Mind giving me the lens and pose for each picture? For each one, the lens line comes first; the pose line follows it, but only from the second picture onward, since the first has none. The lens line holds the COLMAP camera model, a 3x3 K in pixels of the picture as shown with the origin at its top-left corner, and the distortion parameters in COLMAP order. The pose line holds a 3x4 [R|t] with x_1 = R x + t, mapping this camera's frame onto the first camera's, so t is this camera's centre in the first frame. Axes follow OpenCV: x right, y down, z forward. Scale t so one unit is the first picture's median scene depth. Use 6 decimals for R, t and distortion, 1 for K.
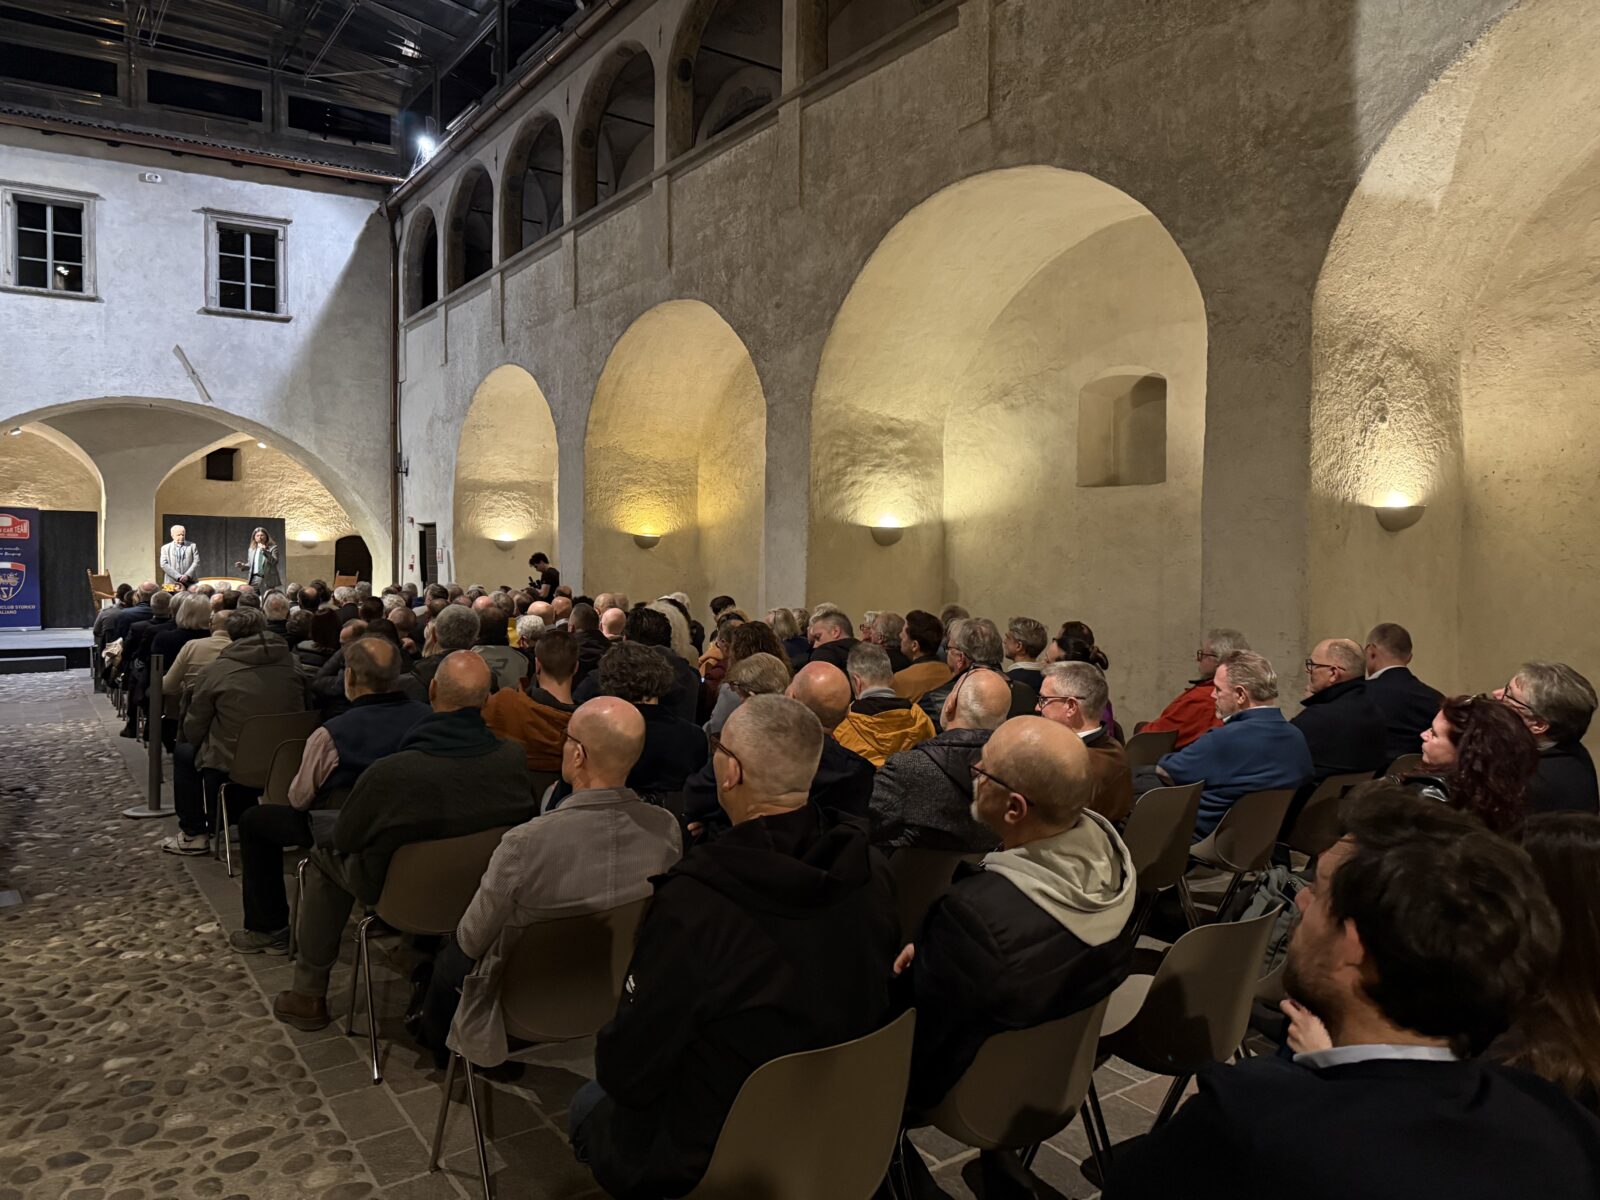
lens RADIAL K [[1150.5, 0, 800.0], [0, 1150.5, 600.0], [0, 0, 1]] dist [0.019928, -0.006708]
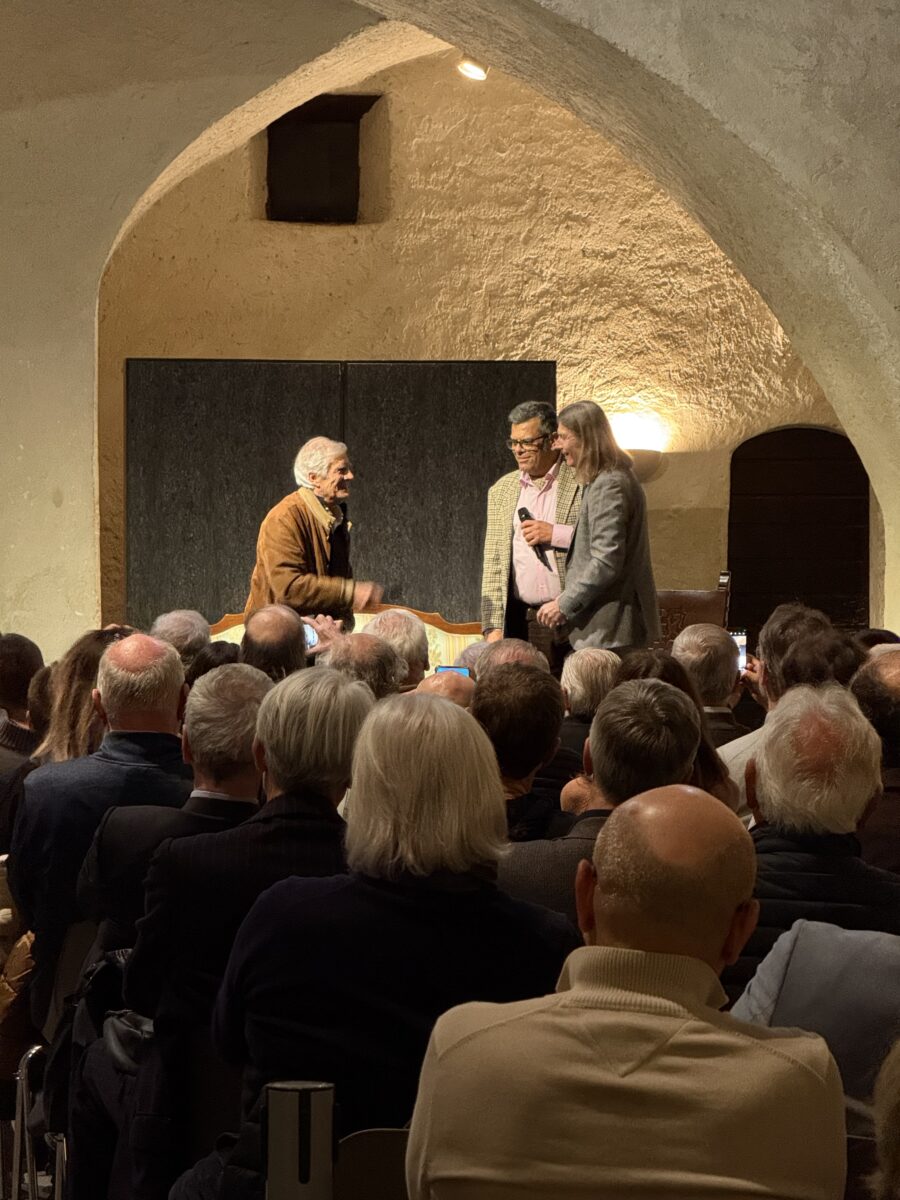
lens RADIAL K [[4227.9, 0, 450.0], [0, 4227.9, 600.0], [0, 0, 1]] dist [0.175840, 3.315872]
pose [[0.916014, -0.011931, -0.400968, -0.117322], [0.004154, 0.999786, -0.020261, -0.001371], [0.401124, 0.016894, 0.915868, 0.182906]]
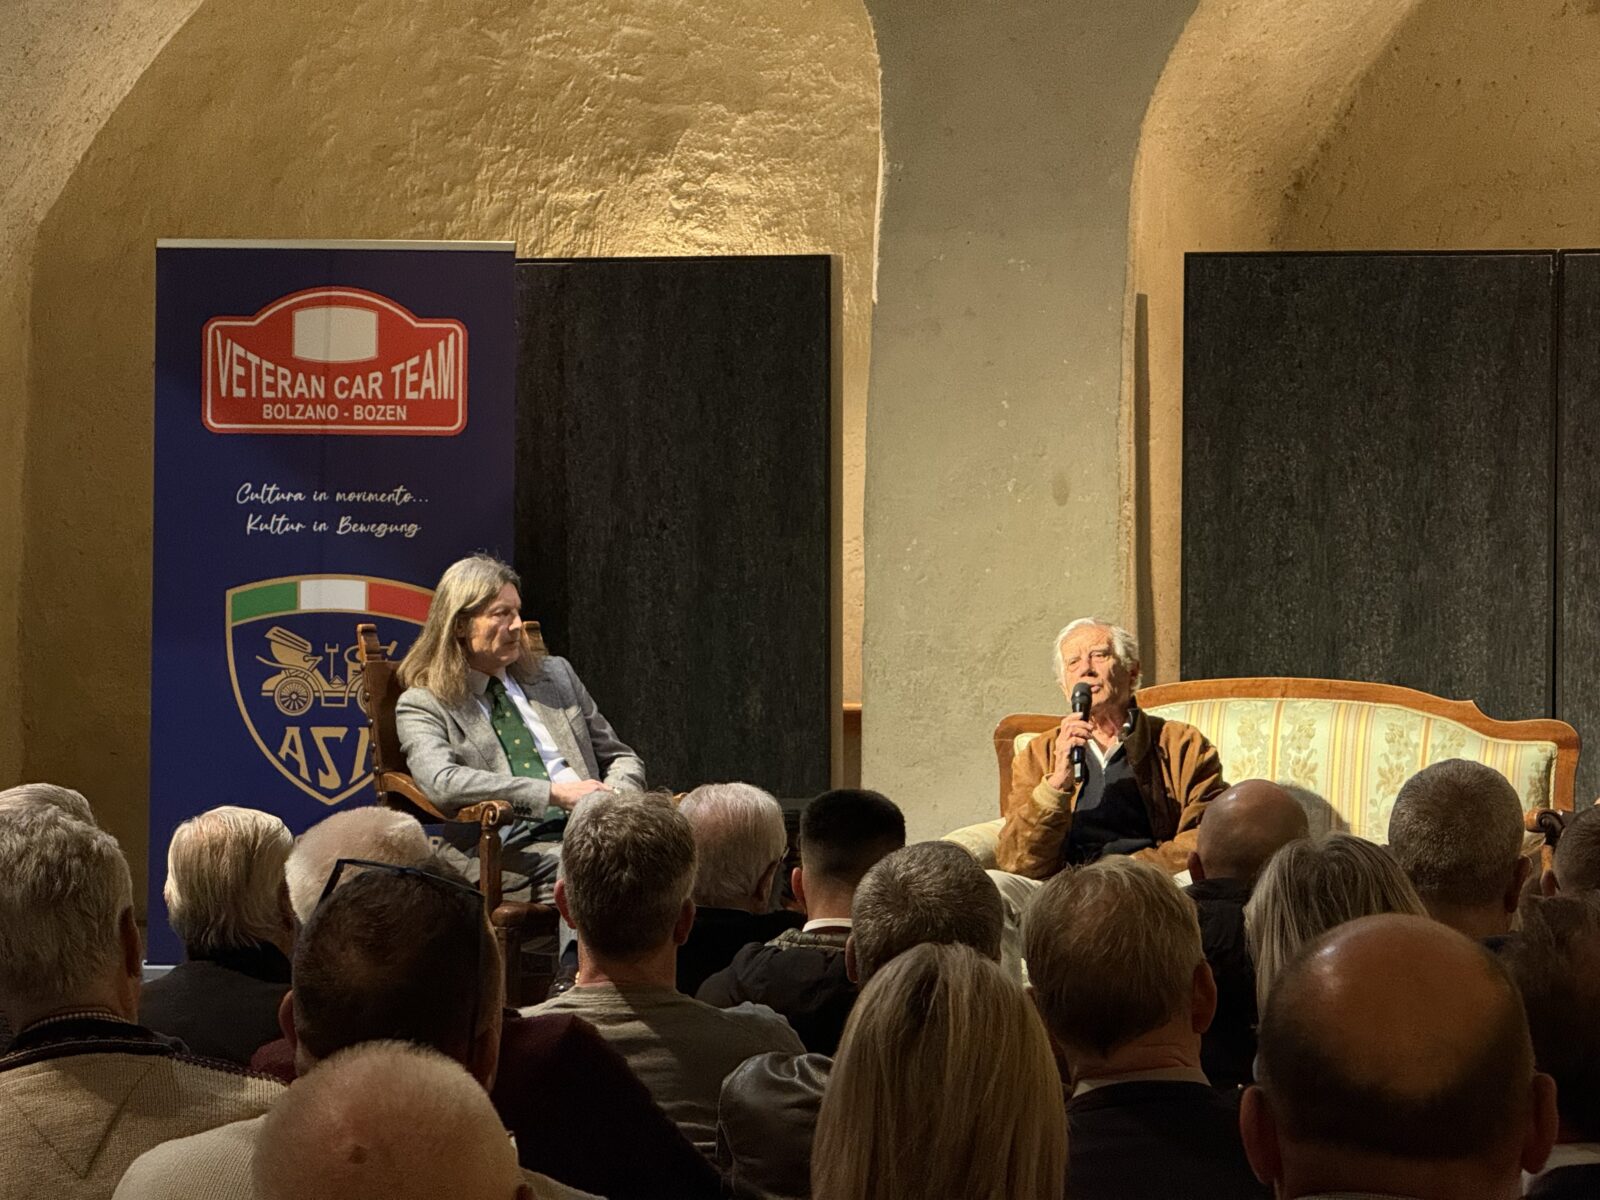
lens RADIAL K [[5637.2, 0, 795.6], [0, 5637.2, 662.5], [0, 0, 1]] dist [0.175840, 3.315872]
pose [[0.625569, 0.007135, -0.780136, -0.005792], [-0.019328, 0.999793, -0.006355, -0.016033], [0.779929, 0.019054, 0.625578, 0.535750]]
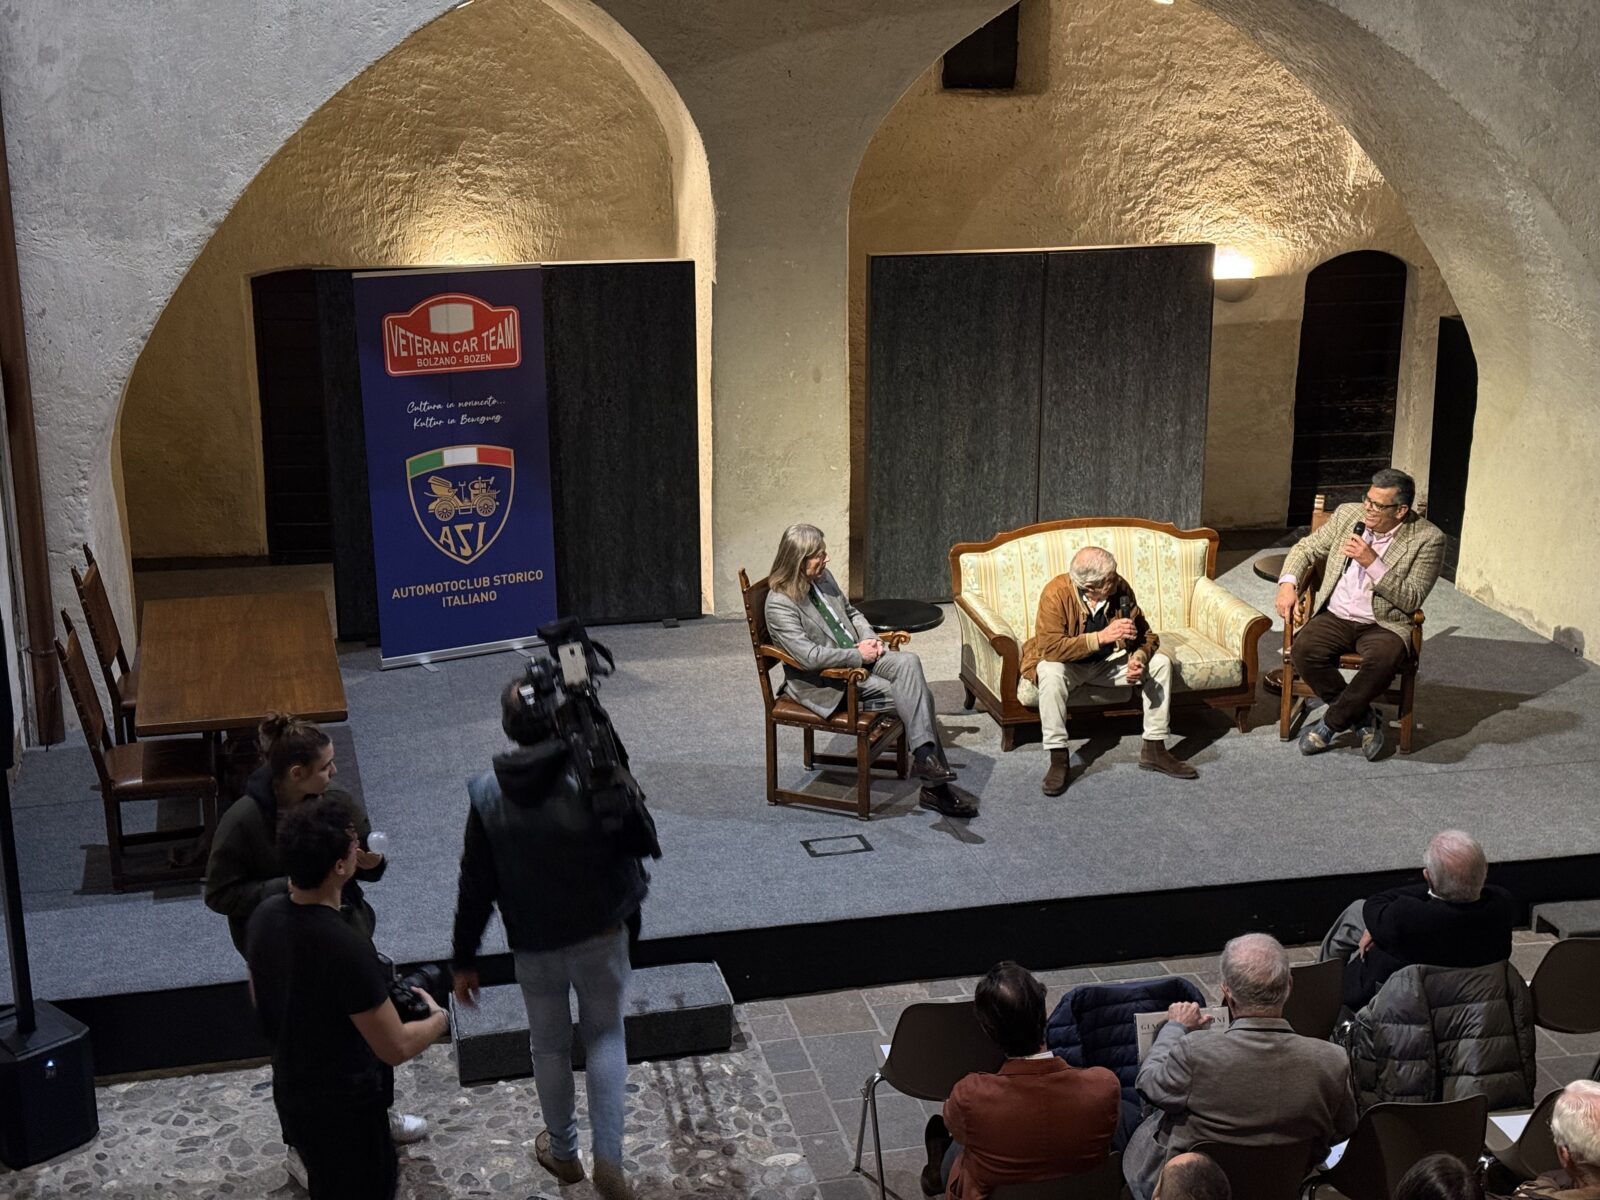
lens RADIAL K [[2202.4, 0, 800.0], [0, 2202.4, 600.0], [0, 0, 1]] dist [0.200028, -0.434278]
pose [[0.924665, 0.086688, -0.370783, -0.365902], [0.005486, 0.970607, 0.240605, -0.136784], [0.380742, -0.224513, 0.897011, 0.473619]]
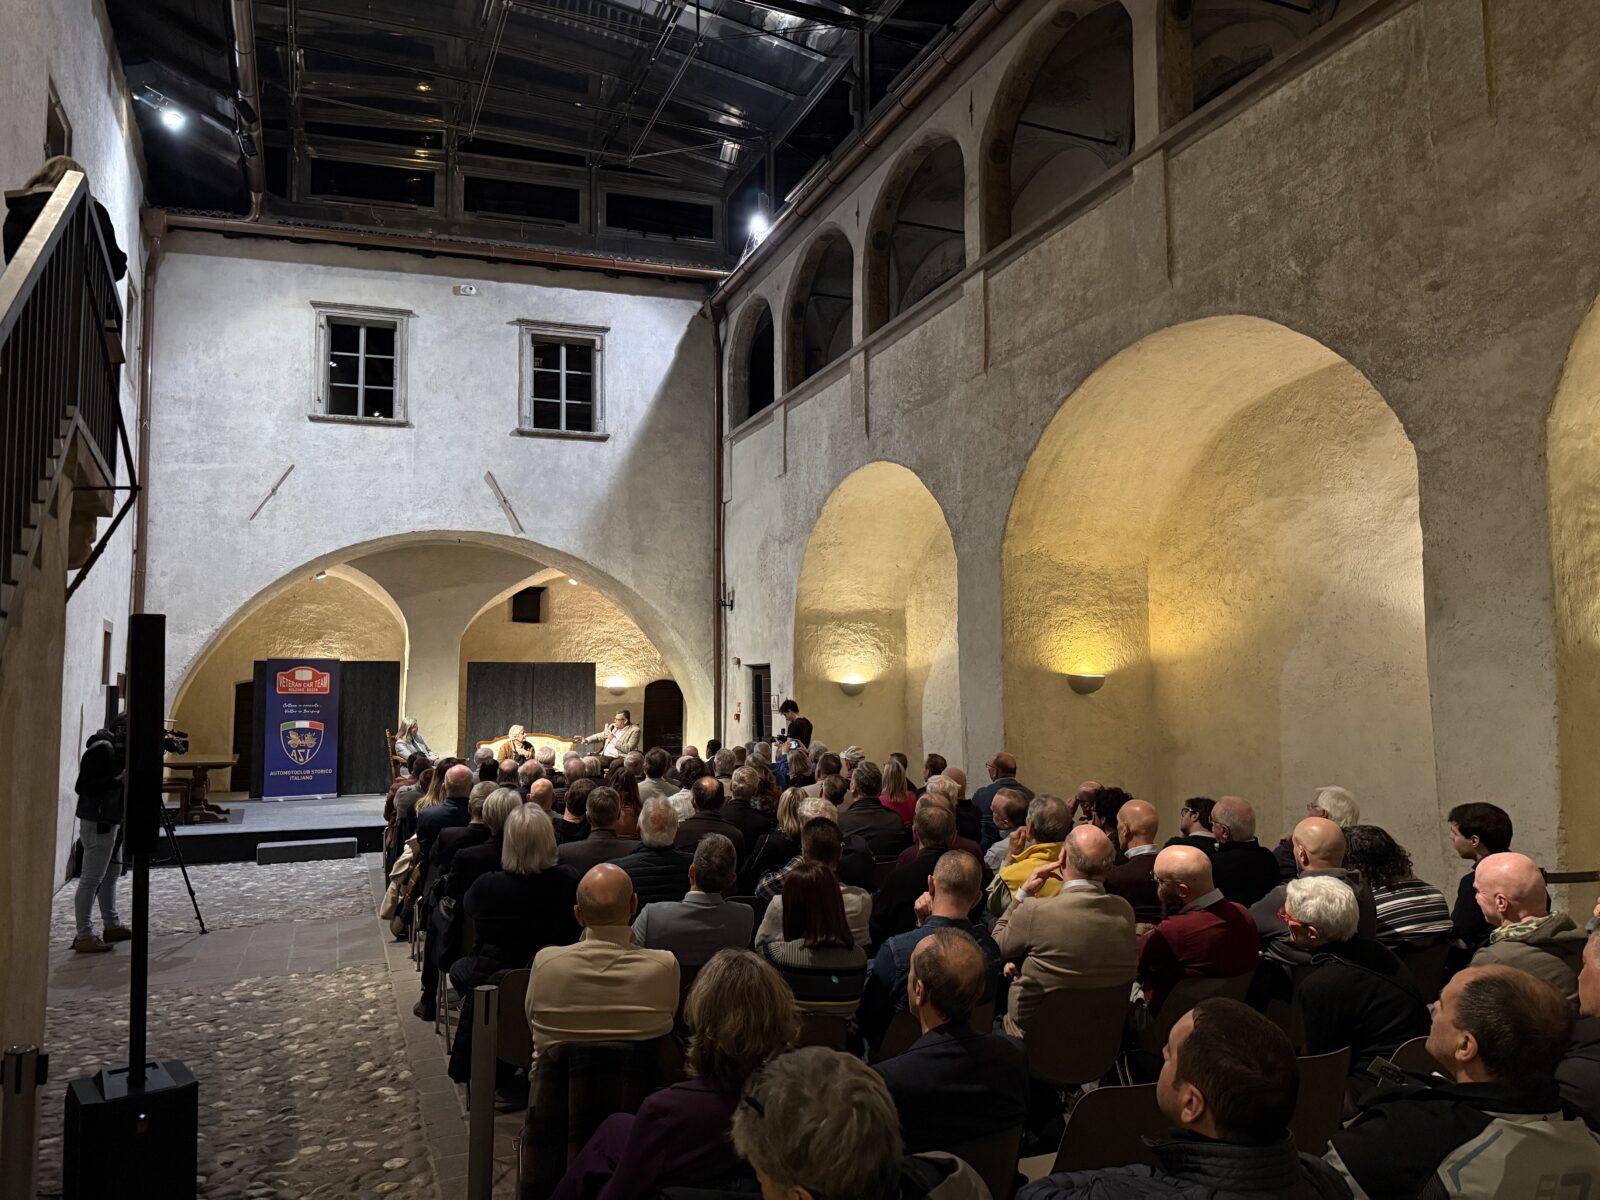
lens RADIAL K [[1112.4, 0, 800.0], [0, 1112.4, 600.0], [0, 0, 1]] dist [0.183829, -0.373831]
pose [[0.978134, -0.035275, -0.204965, -0.130703], [0.010827, 0.992812, -0.119195, -0.016456], [0.207696, 0.114370, 0.971484, 0.220669]]
